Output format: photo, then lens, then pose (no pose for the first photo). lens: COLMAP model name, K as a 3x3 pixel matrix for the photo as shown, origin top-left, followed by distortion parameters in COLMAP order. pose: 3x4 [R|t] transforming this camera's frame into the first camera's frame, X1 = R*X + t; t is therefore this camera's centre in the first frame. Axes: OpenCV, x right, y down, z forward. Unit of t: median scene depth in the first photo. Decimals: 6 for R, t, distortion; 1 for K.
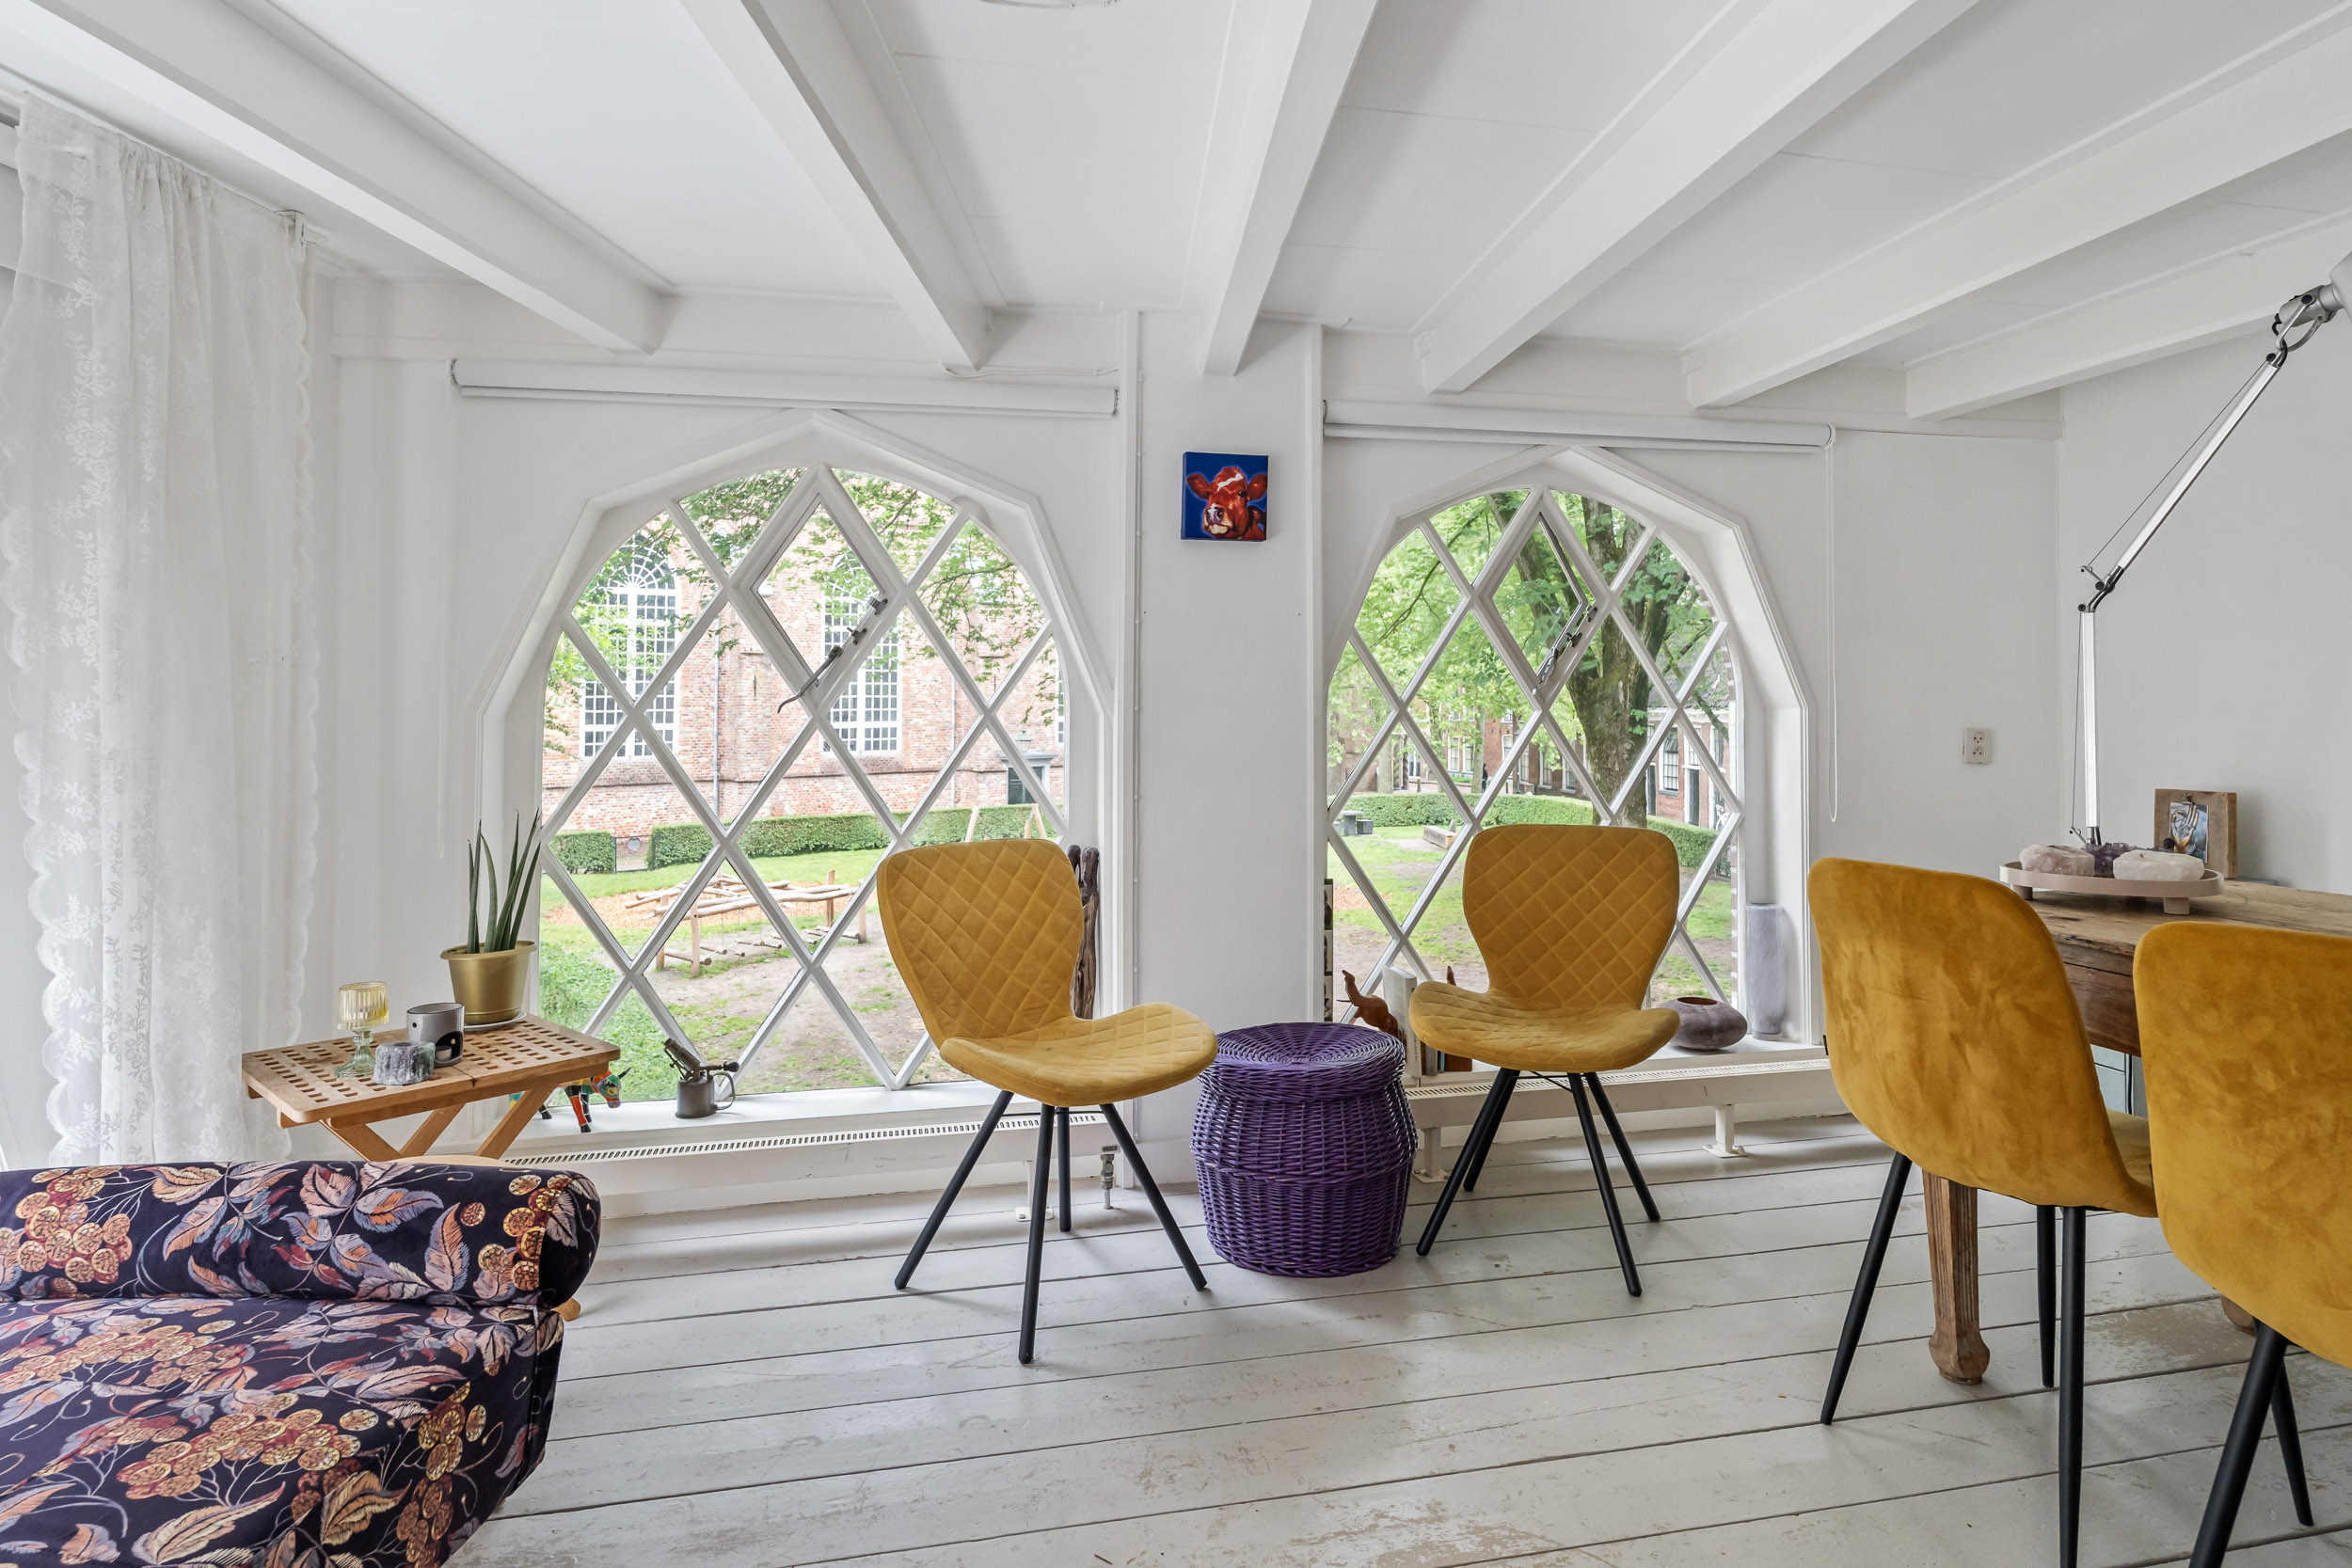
lens RADIAL K [[1324.1, 0, 1179.3], [0, 1324.1, 696.0], [0, 0, 1]] dist [-0.008154, 0.000693]
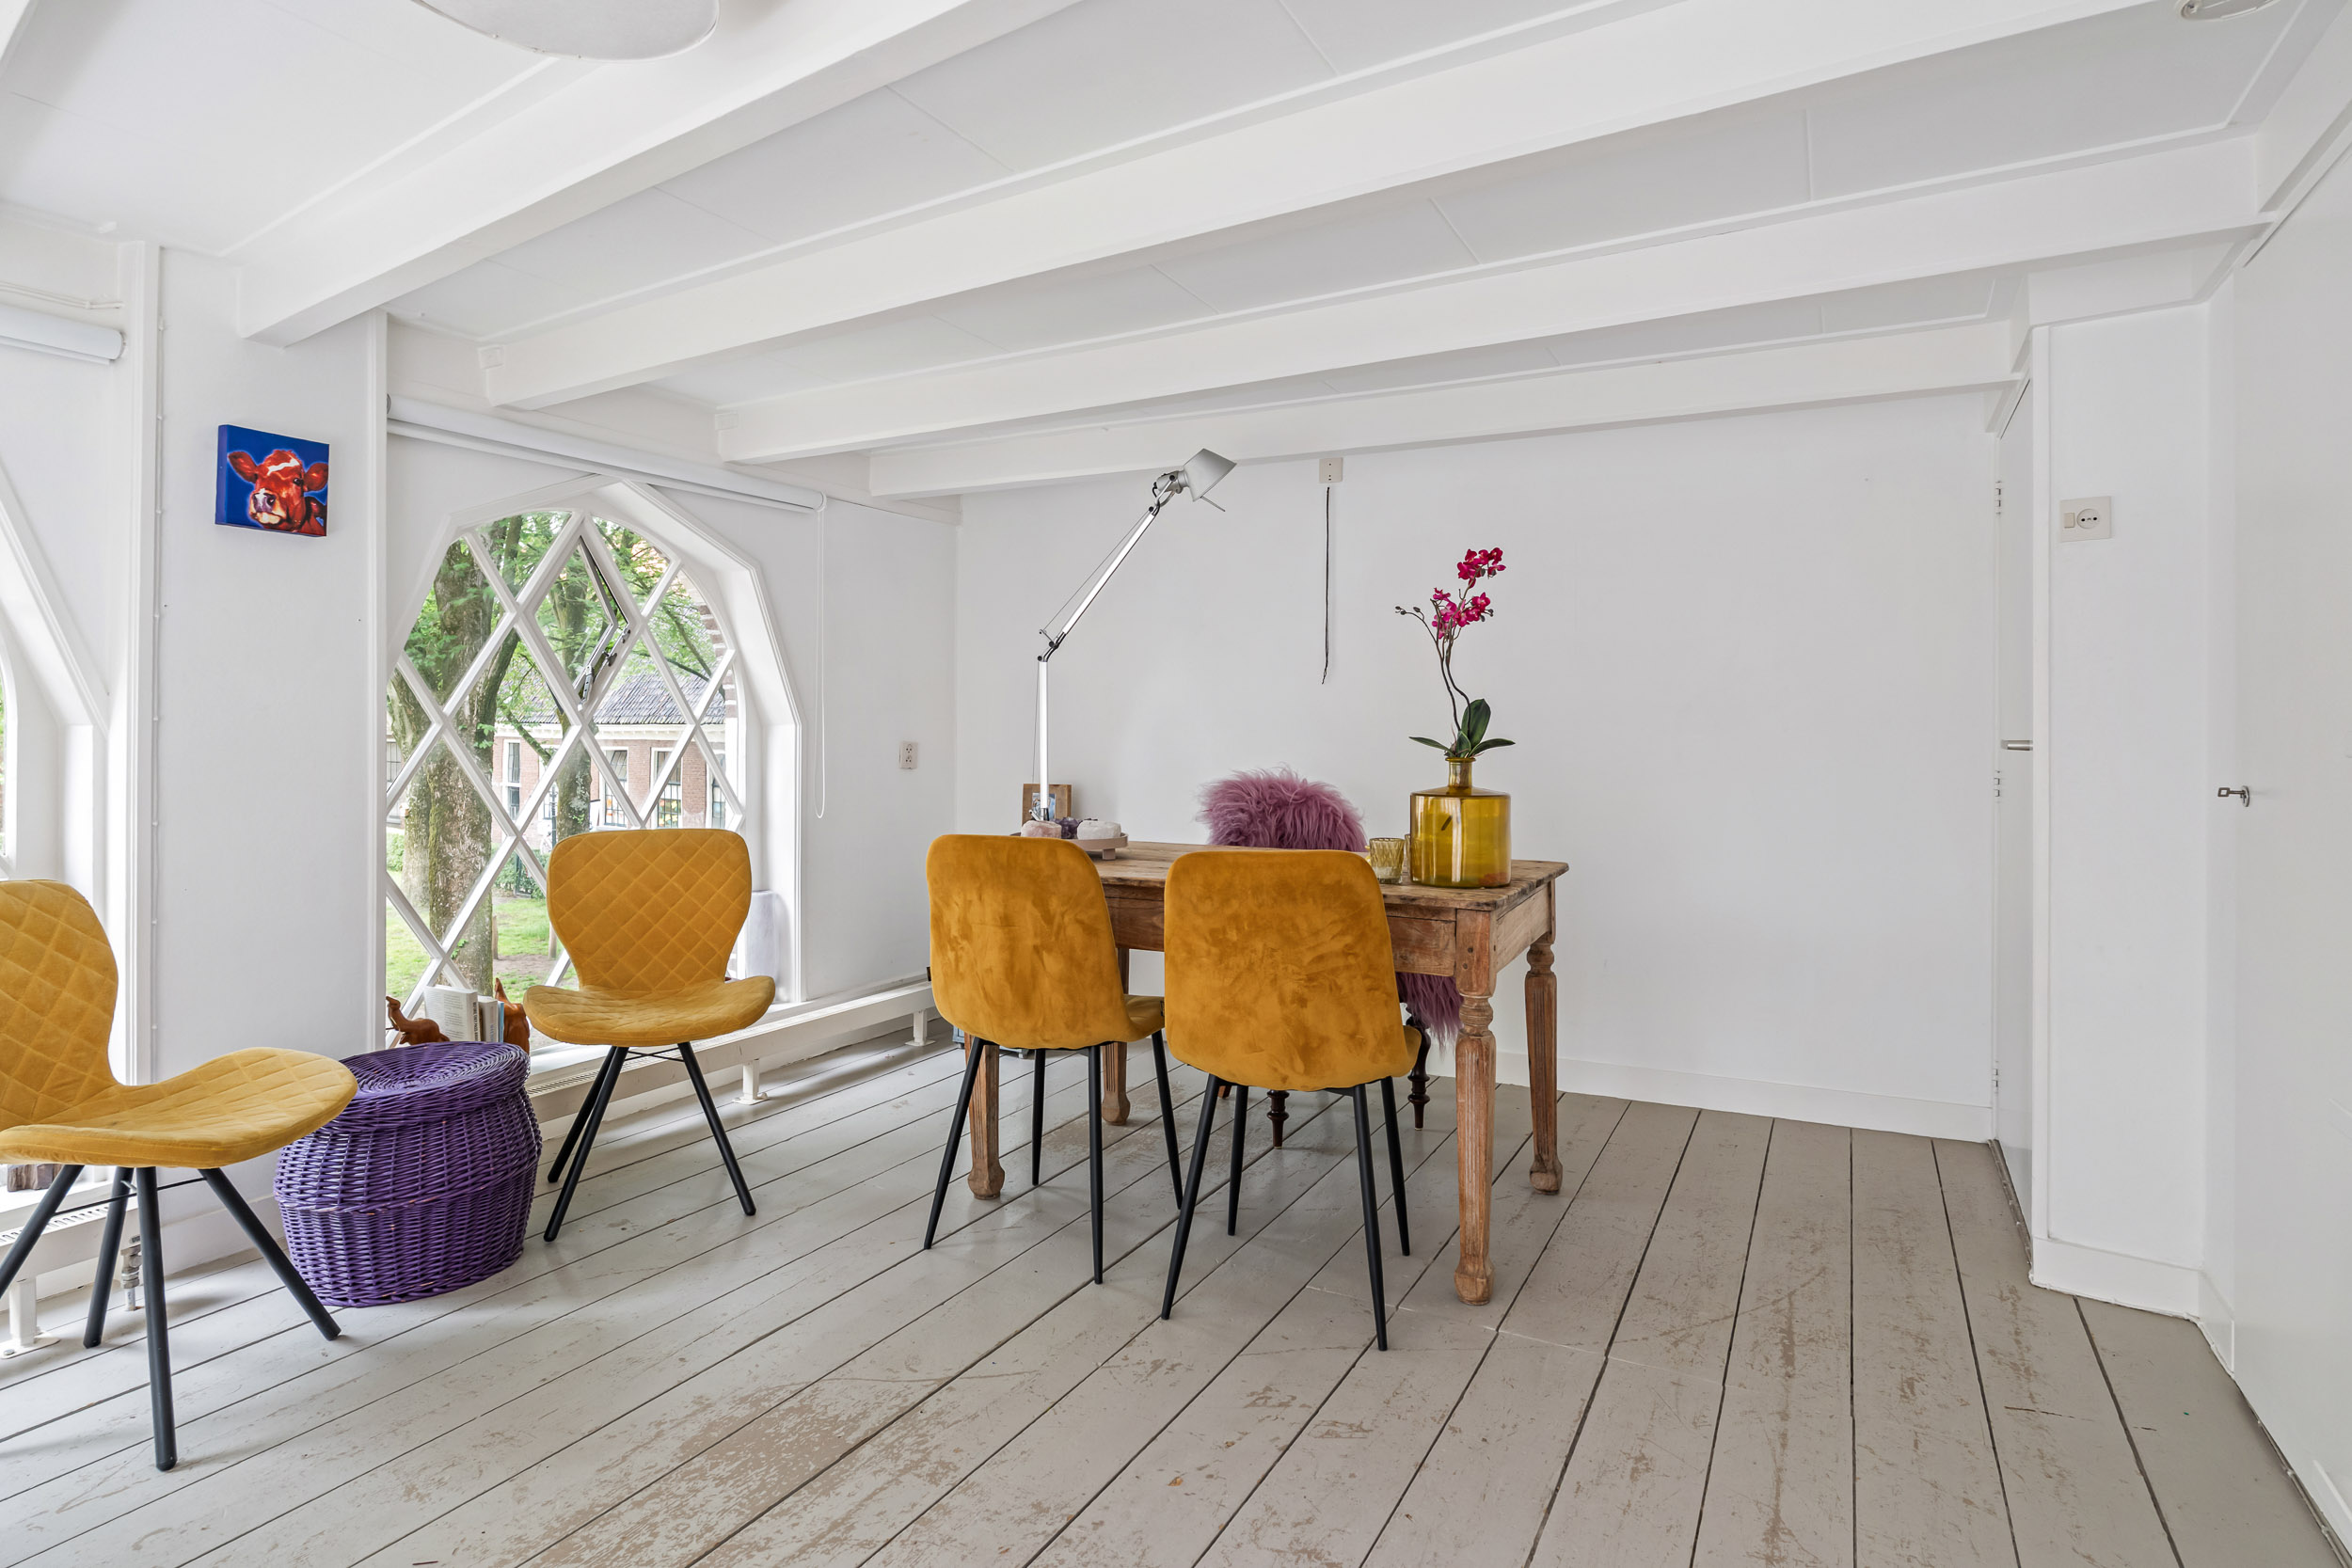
lens RADIAL K [[1324.1, 0, 1171.2], [0, 1324.1, 760.0], [0, 0, 1]] dist [-0.008154, 0.000693]
pose [[0.638938, -0.011512, 0.769172, -0.323475], [-0.016880, 0.999437, 0.028980, 0.000378], [-0.769073, -0.031500, 0.638384, -0.044788]]
